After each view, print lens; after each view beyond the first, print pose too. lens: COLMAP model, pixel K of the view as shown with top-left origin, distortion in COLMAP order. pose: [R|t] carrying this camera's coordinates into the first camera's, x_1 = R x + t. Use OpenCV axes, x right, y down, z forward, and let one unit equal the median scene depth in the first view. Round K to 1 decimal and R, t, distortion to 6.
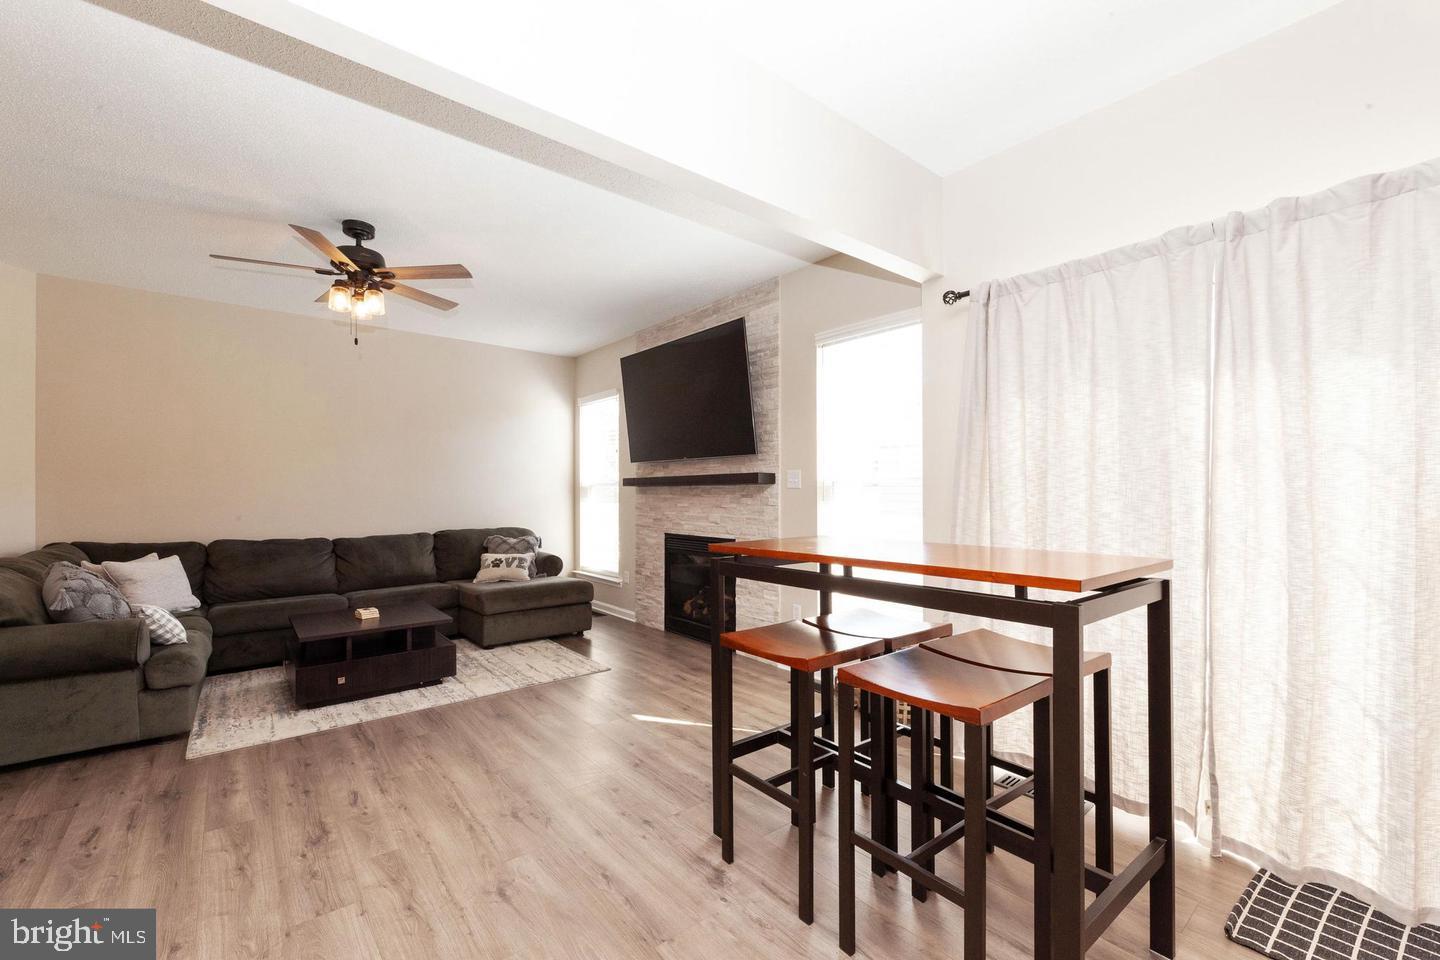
lens RADIAL K [[599.8, 0, 714.3], [0, 599.8, 483.1], [0, 0, 1]] dist [-0.001045, 0.000094]
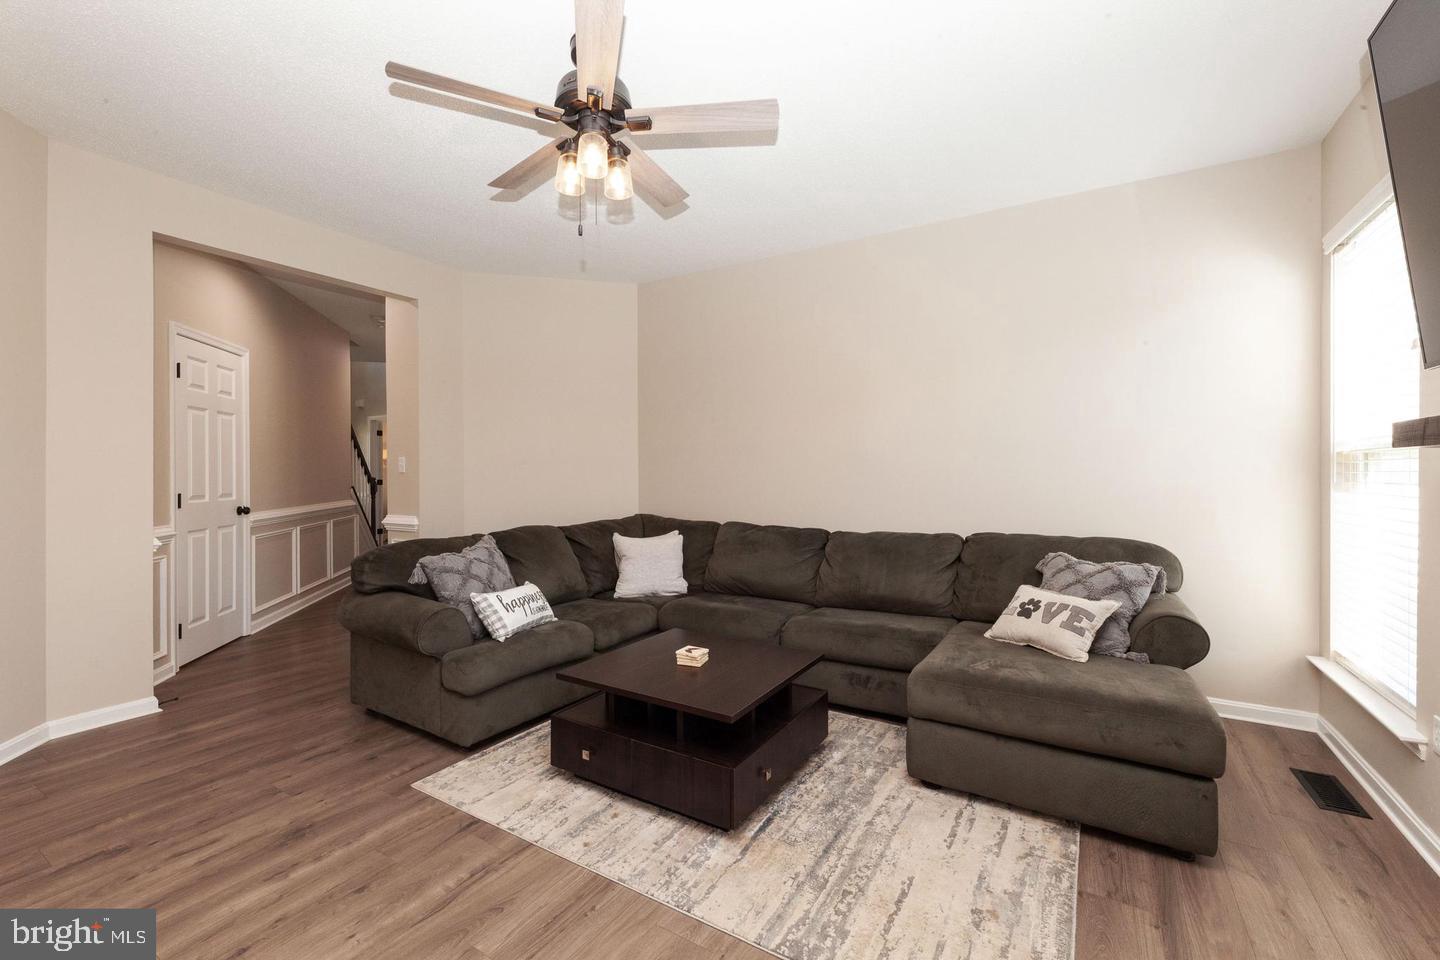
lens RADIAL K [[599.8, 0, 723.6], [0, 599.8, 472.3], [0, 0, 1]] dist [-0.001045, 0.000094]
pose [[0.326397, 0.006504, -0.945210, 0.050367], [0.016154, 0.999792, 0.012457, 0.012250], [0.945095, -0.019335, 0.326224, 0.943494]]
